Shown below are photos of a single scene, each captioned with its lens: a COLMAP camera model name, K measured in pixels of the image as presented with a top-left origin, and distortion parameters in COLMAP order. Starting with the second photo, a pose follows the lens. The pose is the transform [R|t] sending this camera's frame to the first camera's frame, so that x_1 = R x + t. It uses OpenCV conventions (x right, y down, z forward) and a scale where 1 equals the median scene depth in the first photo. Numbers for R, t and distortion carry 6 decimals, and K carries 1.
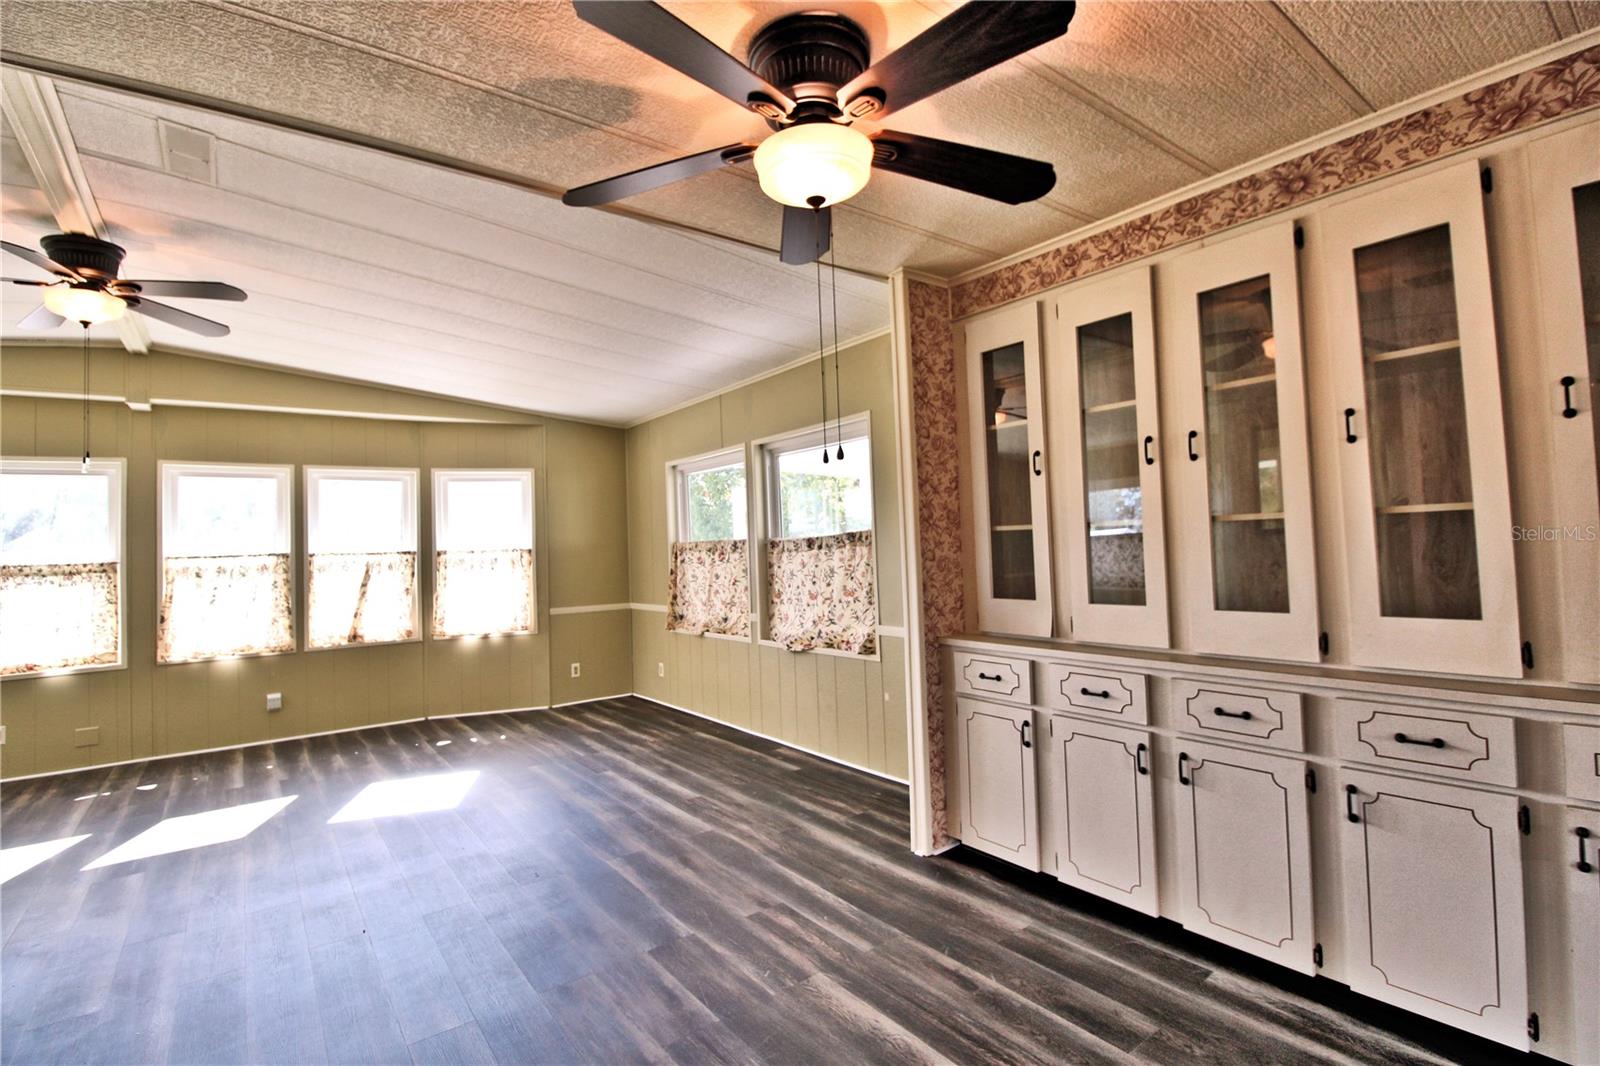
lens RADIAL K [[739.7, 0, 796.6], [0, 739.7, 521.9], [0, 0, 1]] dist [0.011651, -0.018911]
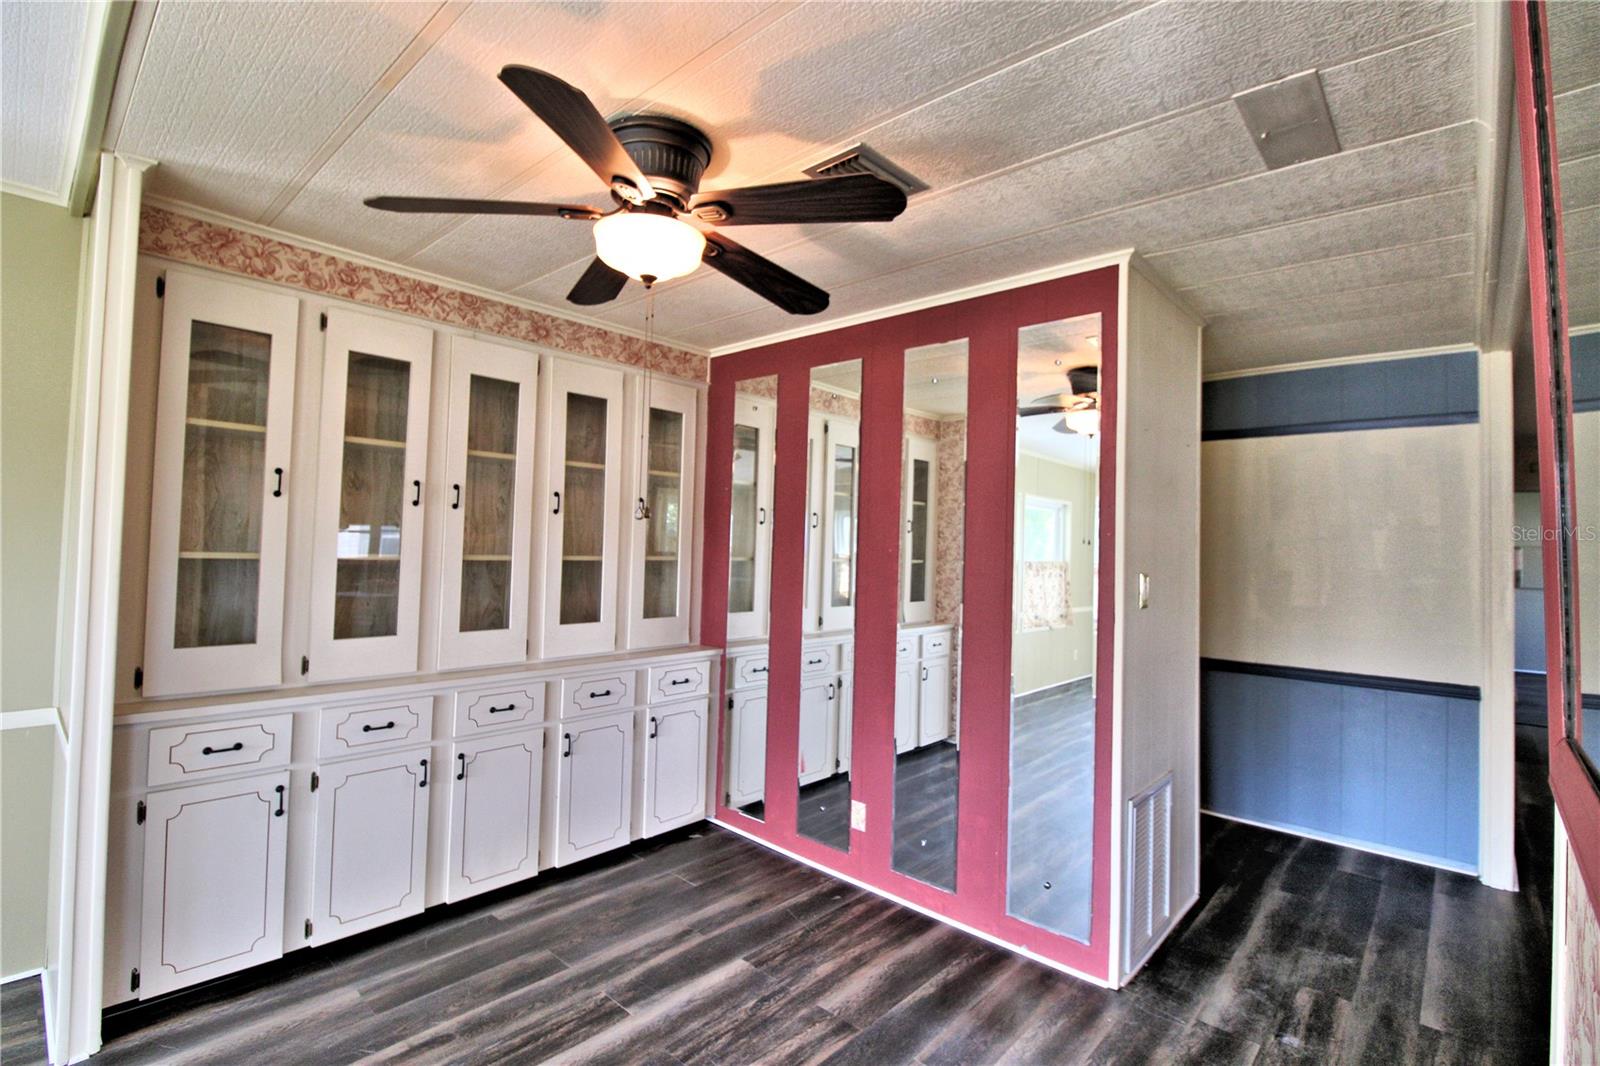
lens RADIAL K [[739.7, 0, 796.6], [0, 739.7, 521.9], [0, 0, 1]] dist [0.011651, -0.018911]
pose [[-0.176582, 0.060435, 0.982429, -0.751876], [-0.054080, 0.996010, -0.070991, -0.006340], [-0.982799, -0.065666, -0.172609, 0.673351]]
